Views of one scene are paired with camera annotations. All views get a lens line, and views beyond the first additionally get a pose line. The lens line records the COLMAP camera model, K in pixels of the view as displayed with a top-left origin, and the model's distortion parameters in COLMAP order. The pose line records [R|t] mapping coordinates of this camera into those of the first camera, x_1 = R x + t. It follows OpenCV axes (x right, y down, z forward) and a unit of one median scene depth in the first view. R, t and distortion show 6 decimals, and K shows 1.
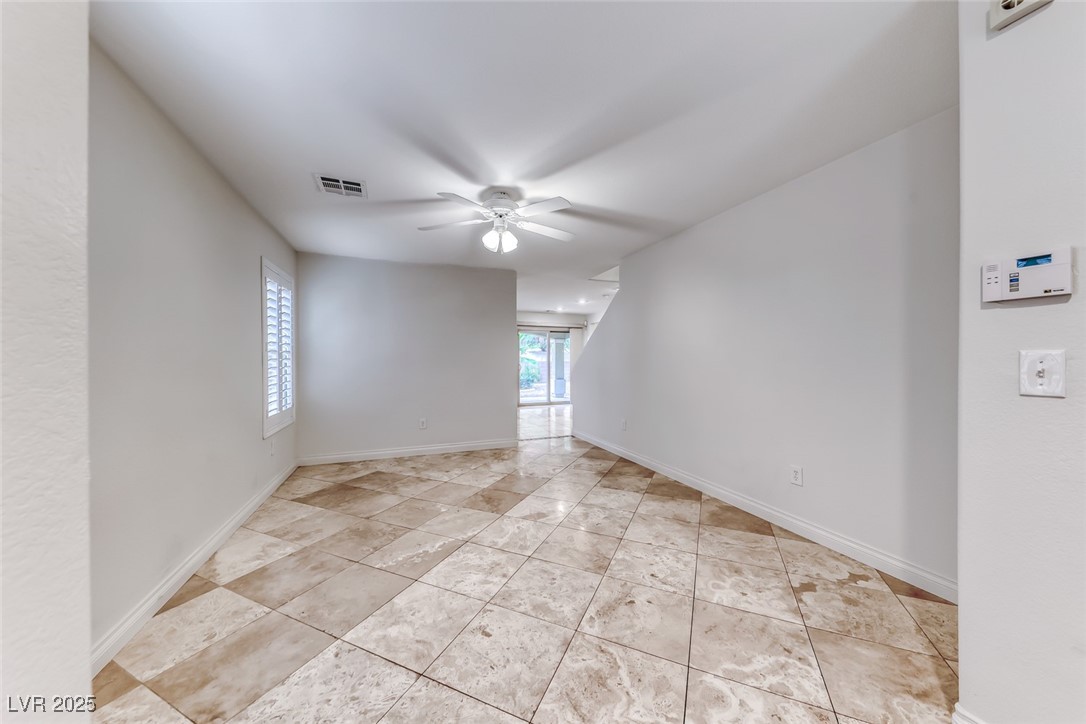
lens RADIAL K [[370.7, 0, 540.6], [0, 370.7, 361.8], [0, 0, 1]] dist [0.023328, -0.009254]
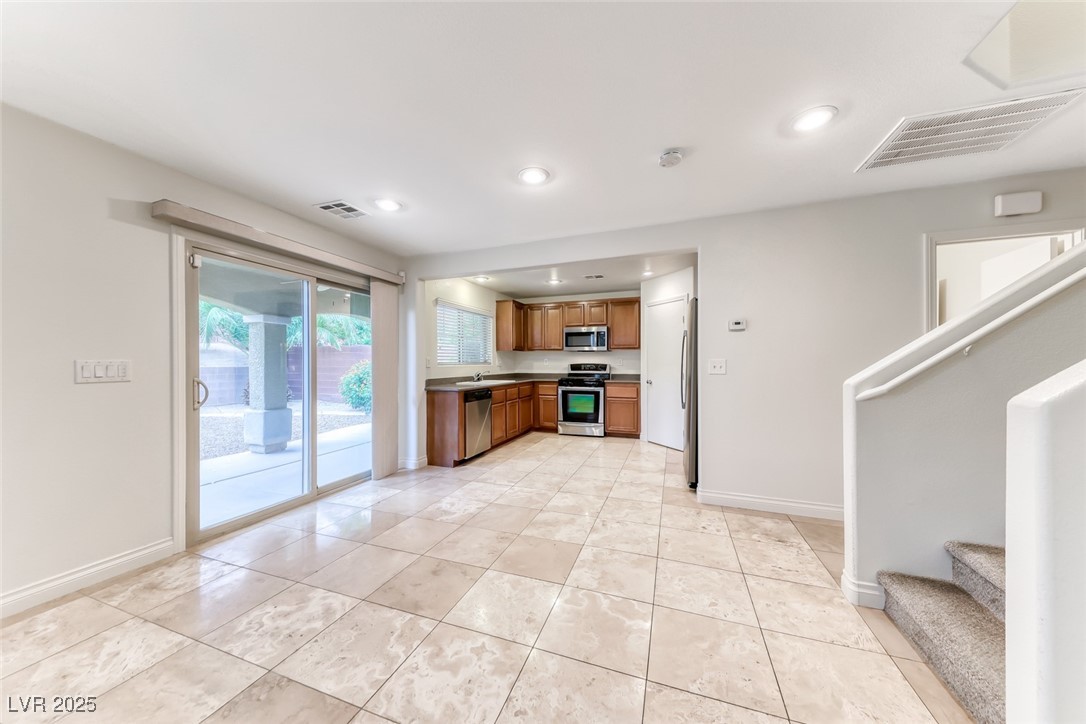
lens RADIAL K [[370.7, 0, 540.6], [0, 370.7, 361.8], [0, 0, 1]] dist [0.023328, -0.009254]
pose [[0.652435, 0.004051, 0.757834, -0.343843], [0.005972, 0.999927, -0.010486, -0.010032], [-0.757821, 0.011367, 0.652364, 2.299719]]
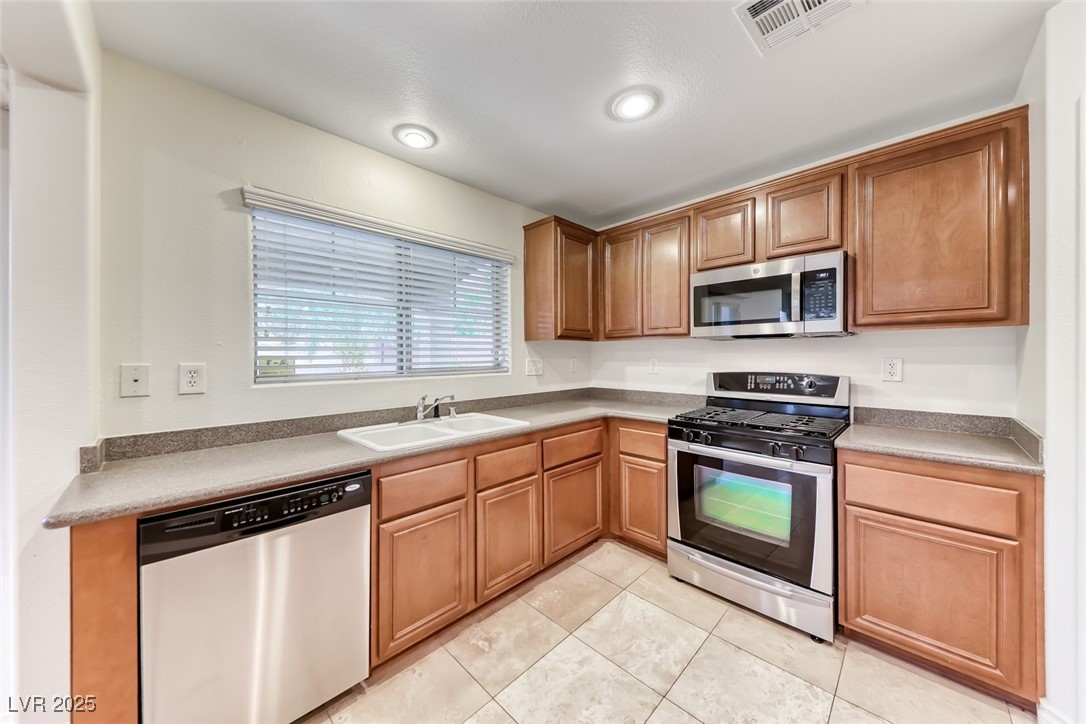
lens RADIAL K [[372.2, 0, 540.7], [0, 372.2, 358.0], [0, 0, 1]] dist [0.023060, -0.009213]
pose [[0.909239, -0.002845, 0.416264, 0.856963], [0.004072, 0.999990, -0.002061, -0.055305], [-0.416254, 0.003569, 0.909241, 3.078049]]
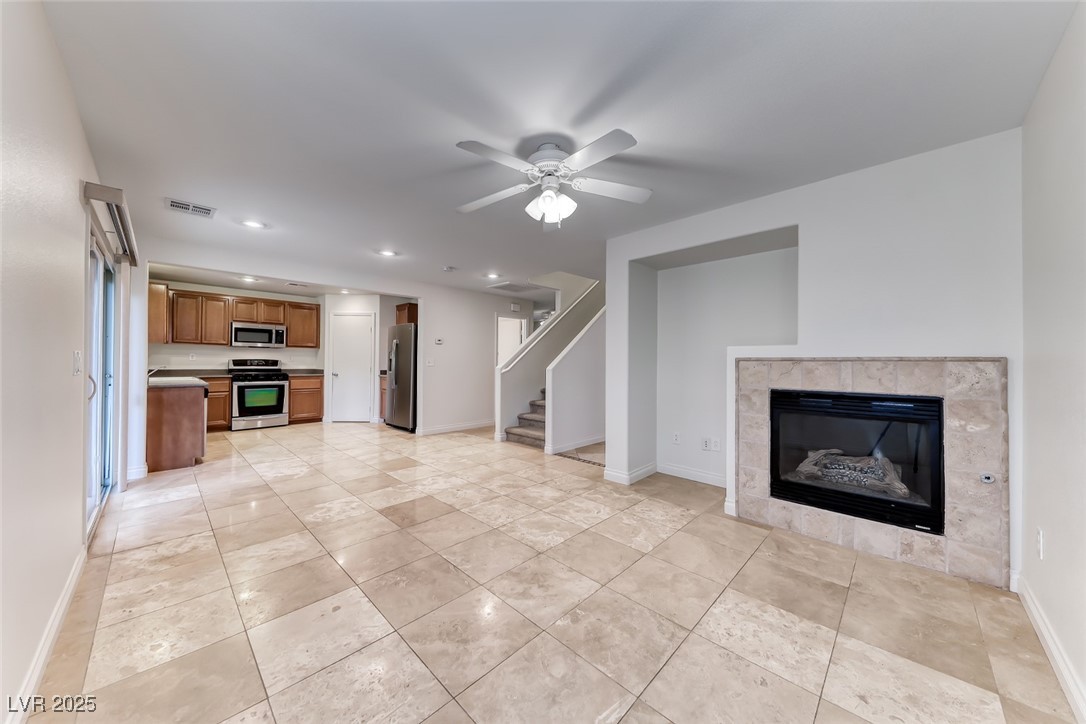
lens RADIAL K [[370.7, 0, 540.6], [0, 370.7, 361.8], [0, 0, 1]] dist [0.023328, -0.009254]
pose [[-0.421114, -0.001307, 0.907007, -1.369070], [-0.000669, 0.999999, 0.001130, -0.009011], [-0.907007, -0.000131, -0.421115, 2.968992]]
